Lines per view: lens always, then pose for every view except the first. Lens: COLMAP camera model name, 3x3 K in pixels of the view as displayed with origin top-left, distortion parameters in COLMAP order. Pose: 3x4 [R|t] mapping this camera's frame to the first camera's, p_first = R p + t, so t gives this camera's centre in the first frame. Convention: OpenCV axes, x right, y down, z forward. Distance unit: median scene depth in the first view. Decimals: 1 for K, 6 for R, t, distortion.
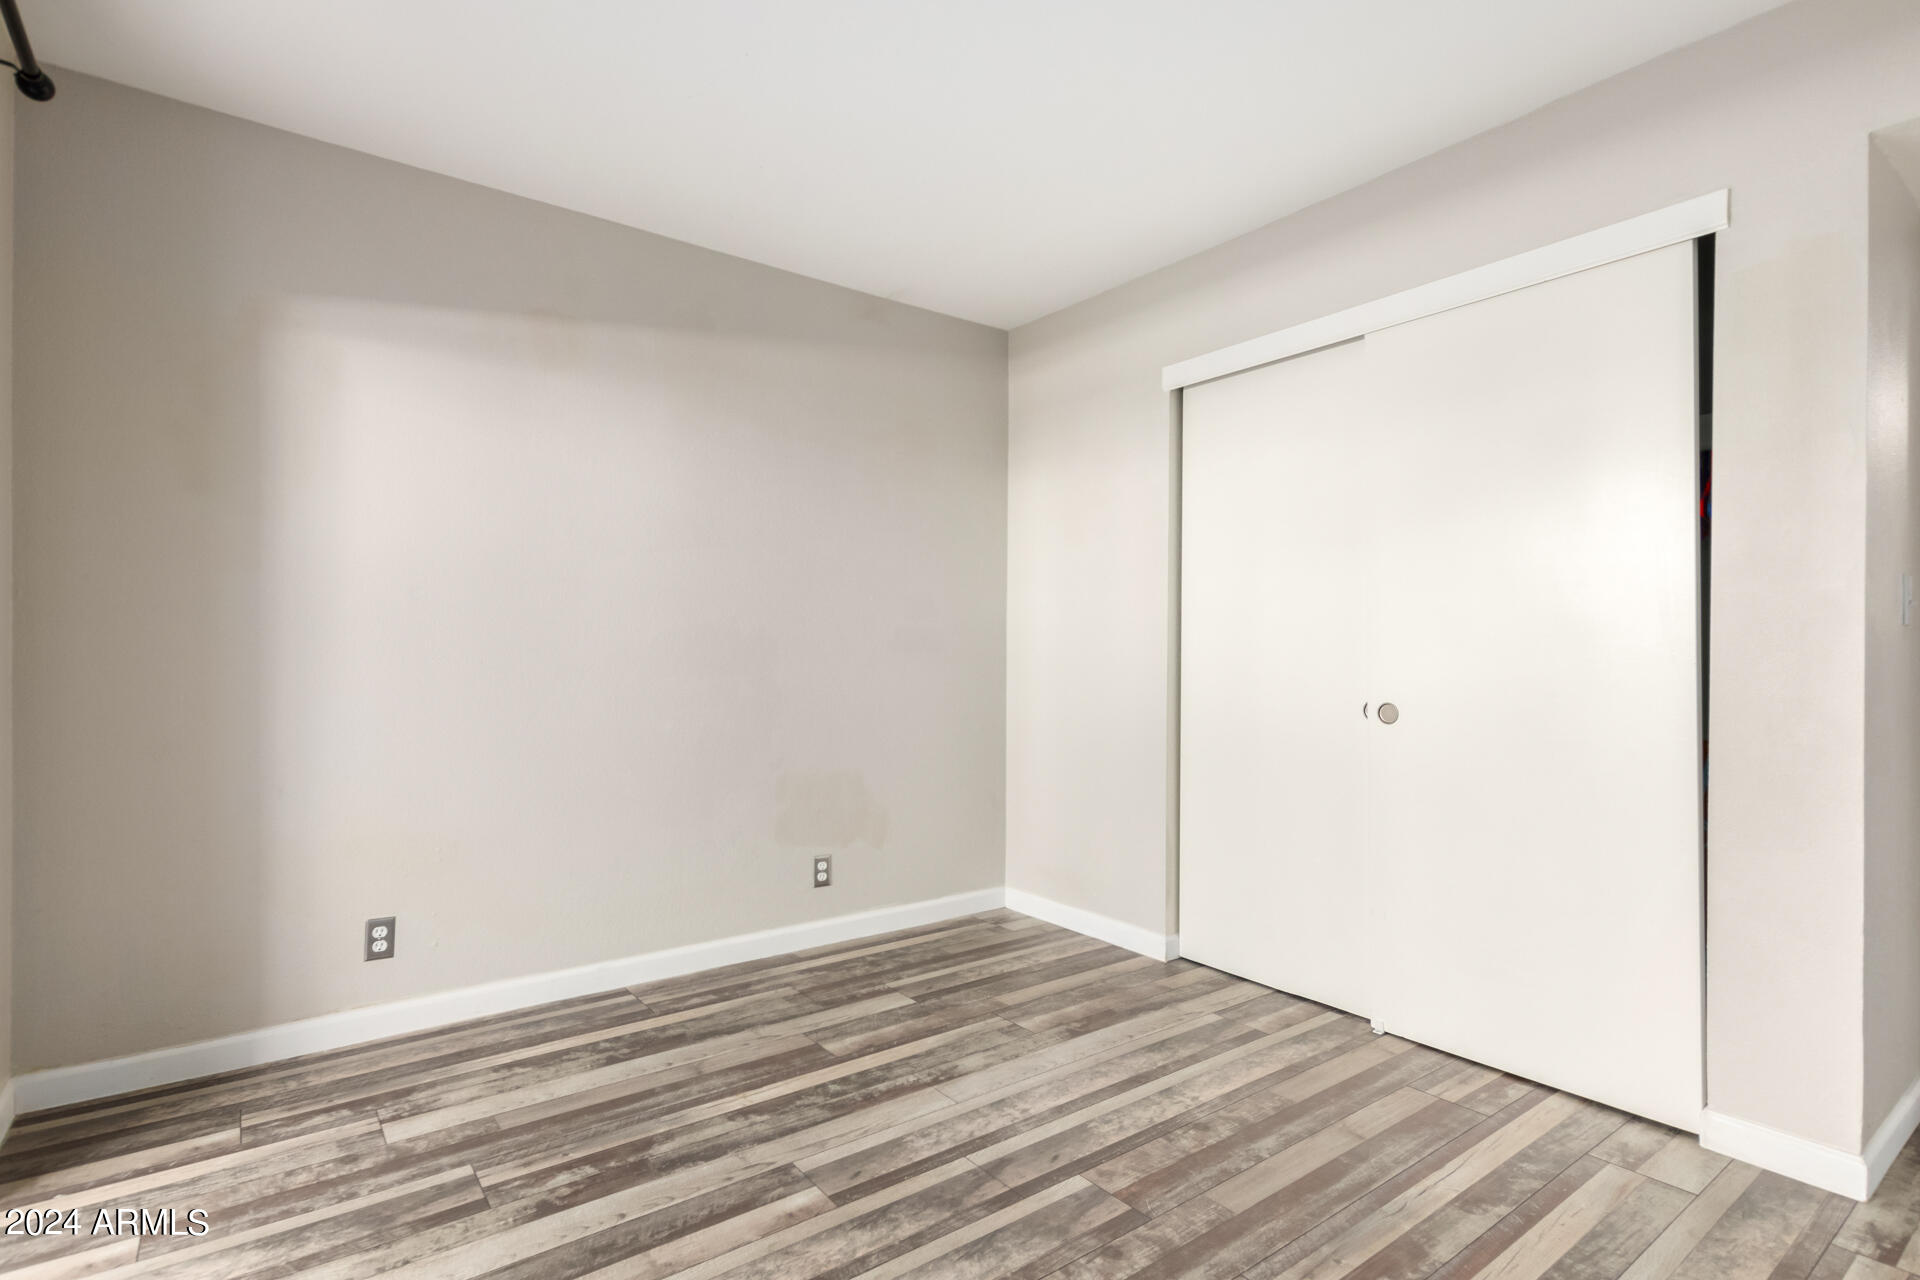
lens RADIAL K [[933.6, 0, 953.2], [0, 933.6, 636.3], [0, 0, 1]] dist [0.010896, -0.004990]
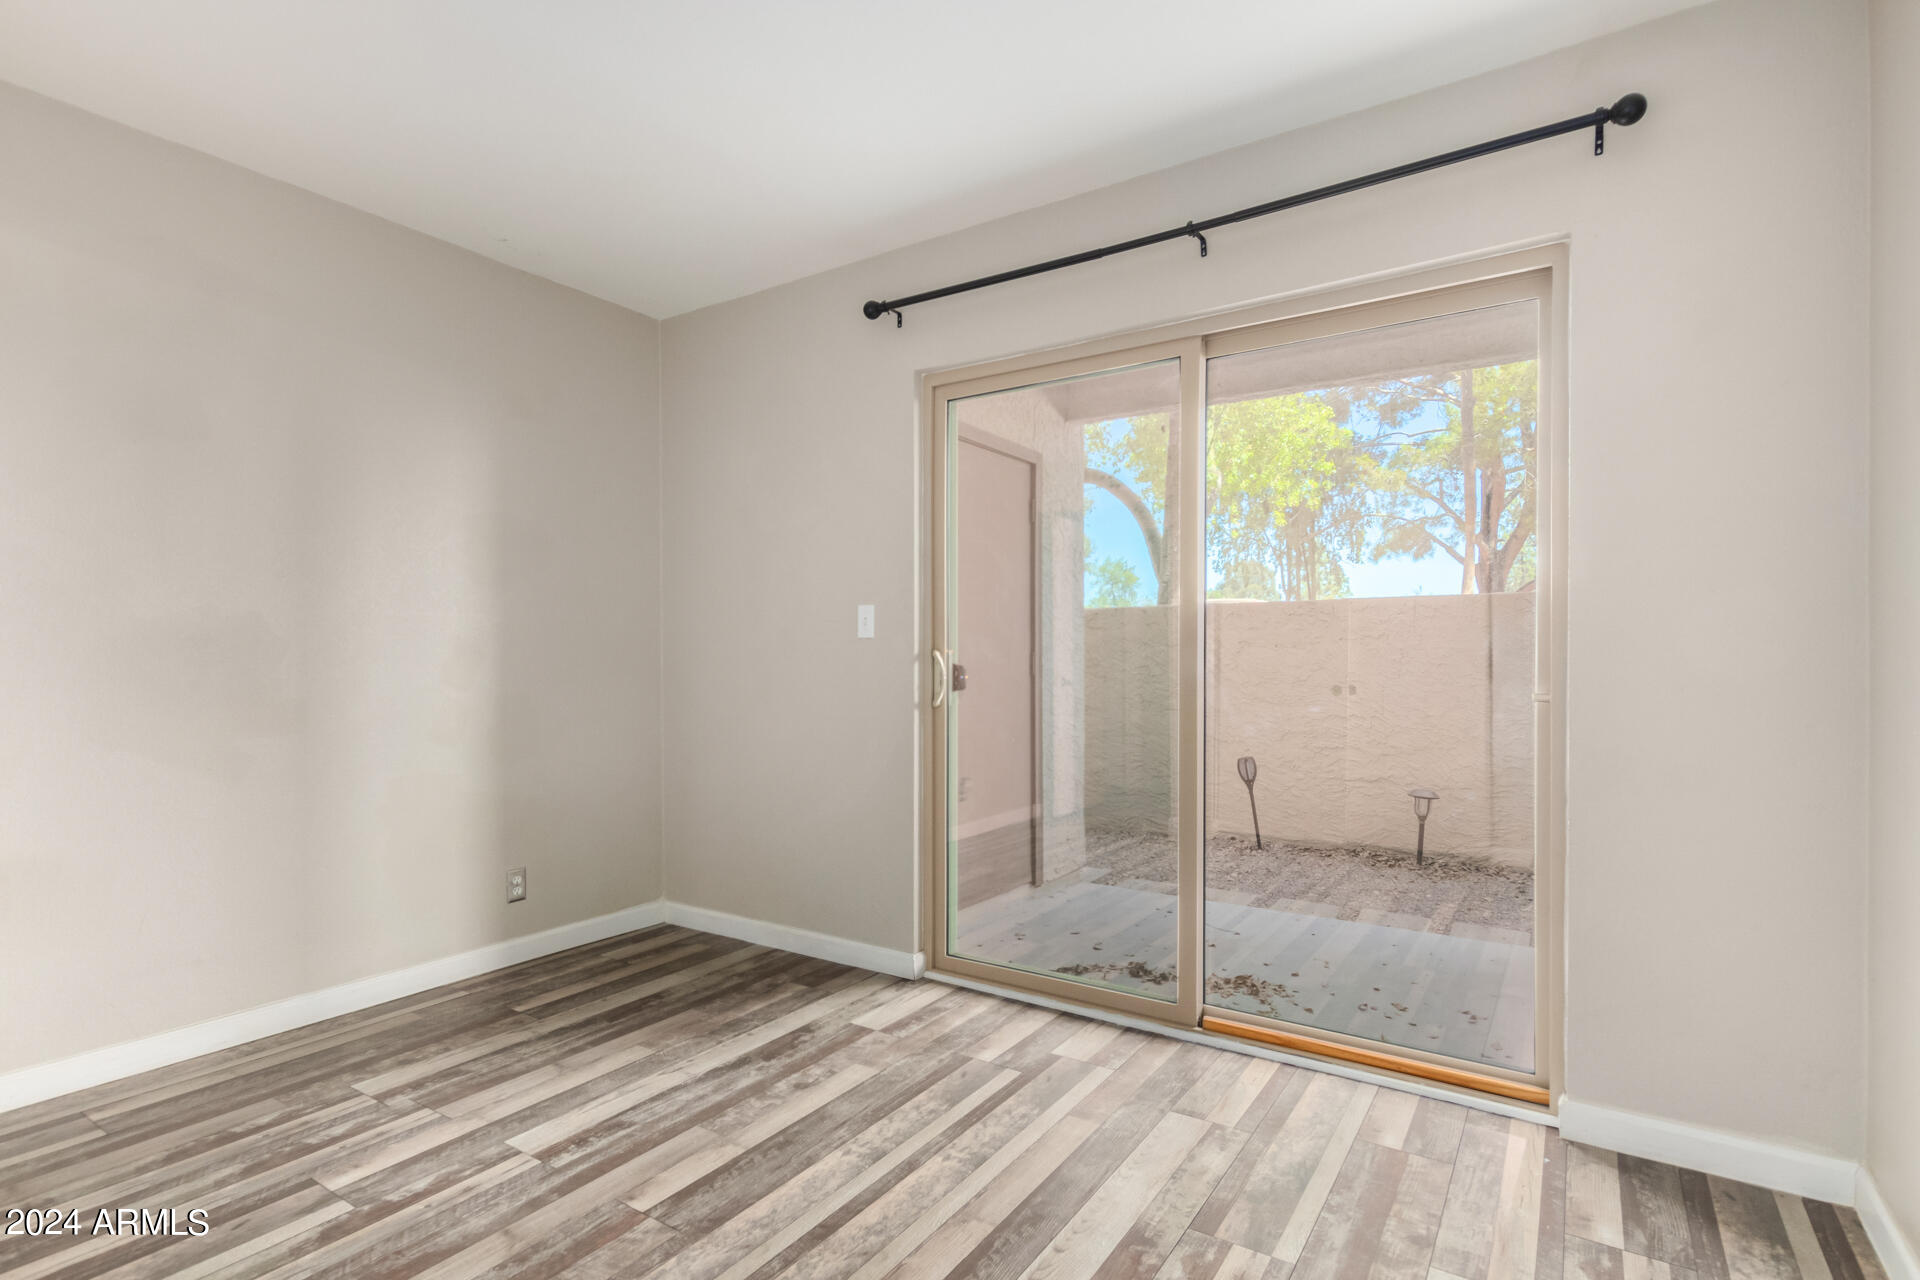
lens RADIAL K [[933.6, 0, 956.9], [0, 933.6, 651.3], [0, 0, 1]] dist [0.010896, -0.004990]
pose [[-0.942992, -0.009054, -0.332693, 0.050133], [0.000511, 0.999589, -0.028652, 0.026923], [0.332816, -0.027189, -0.942600, 1.408010]]
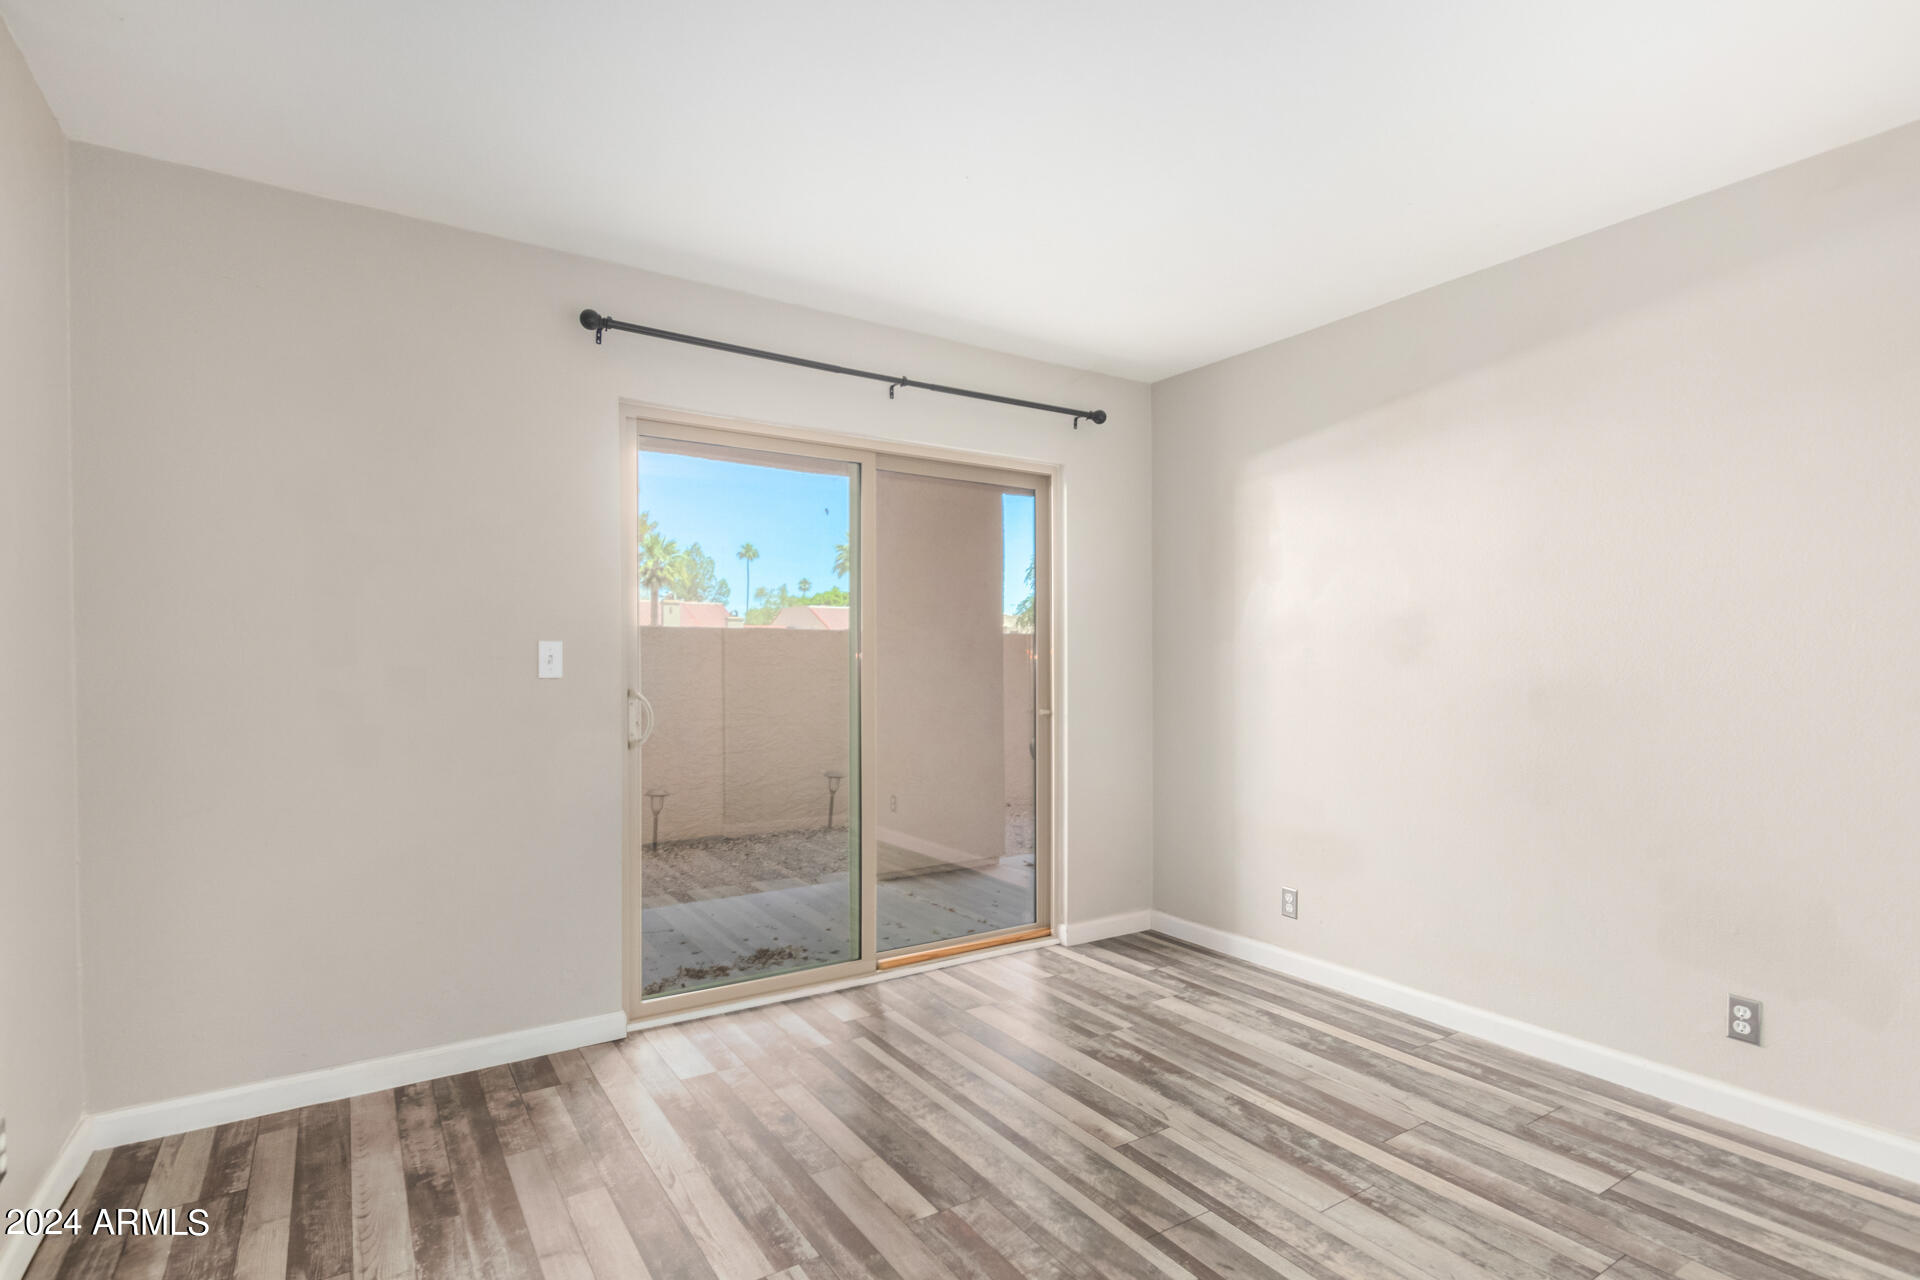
lens RADIAL K [[933.6, 0, 954.0], [0, 933.6, 649.3], [0, 0, 1]] dist [0.010896, -0.004990]
pose [[-0.074173, -0.020640, -0.997032, 0.895307], [0.018992, 0.999575, -0.022105, -0.033297], [0.997065, -0.020575, -0.073750, 0.679819]]
